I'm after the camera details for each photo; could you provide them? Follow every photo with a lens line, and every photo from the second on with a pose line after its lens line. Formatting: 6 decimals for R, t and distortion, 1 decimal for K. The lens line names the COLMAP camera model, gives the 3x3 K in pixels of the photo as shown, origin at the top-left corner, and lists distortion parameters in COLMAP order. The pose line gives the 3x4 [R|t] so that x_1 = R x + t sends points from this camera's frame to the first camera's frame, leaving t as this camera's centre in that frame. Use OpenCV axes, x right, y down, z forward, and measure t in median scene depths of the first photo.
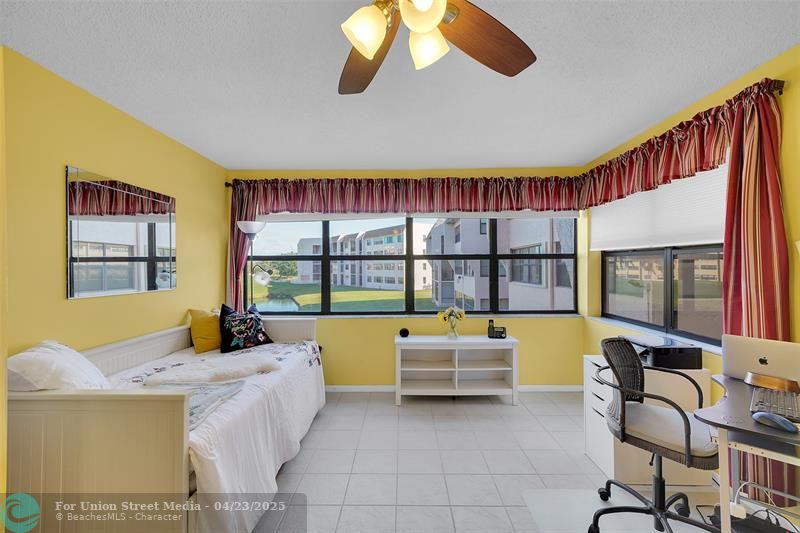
lens RADIAL K [[377.4, 0, 400.9], [0, 377.4, 267.6], [0, 0, 1]] dist [0.019441, 0.001223]
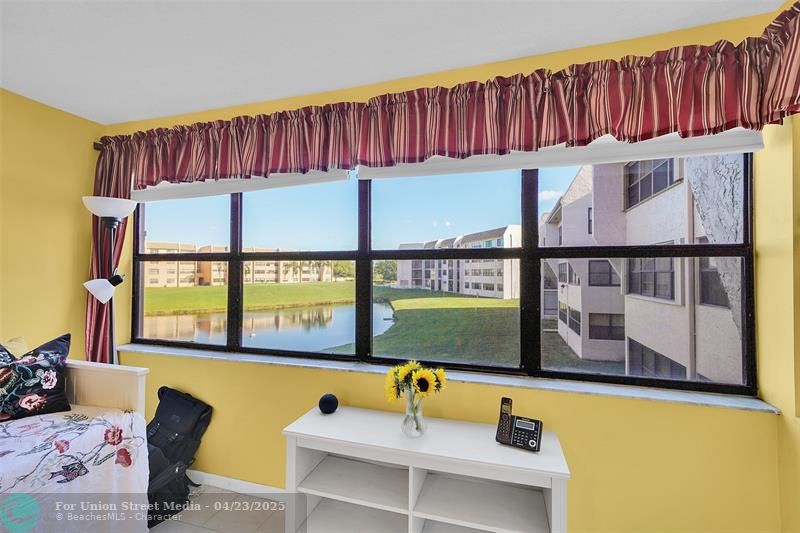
lens RADIAL K [[377.4, 0, 384.6], [0, 377.4, 264.1], [0, 0, 1]] dist [0.019441, 0.001223]
pose [[0.954499, 0.000756, -0.298212, 0.224858], [-0.007889, 0.999711, -0.022715, -0.002035], [0.298109, 0.024034, 0.954229, 0.523278]]
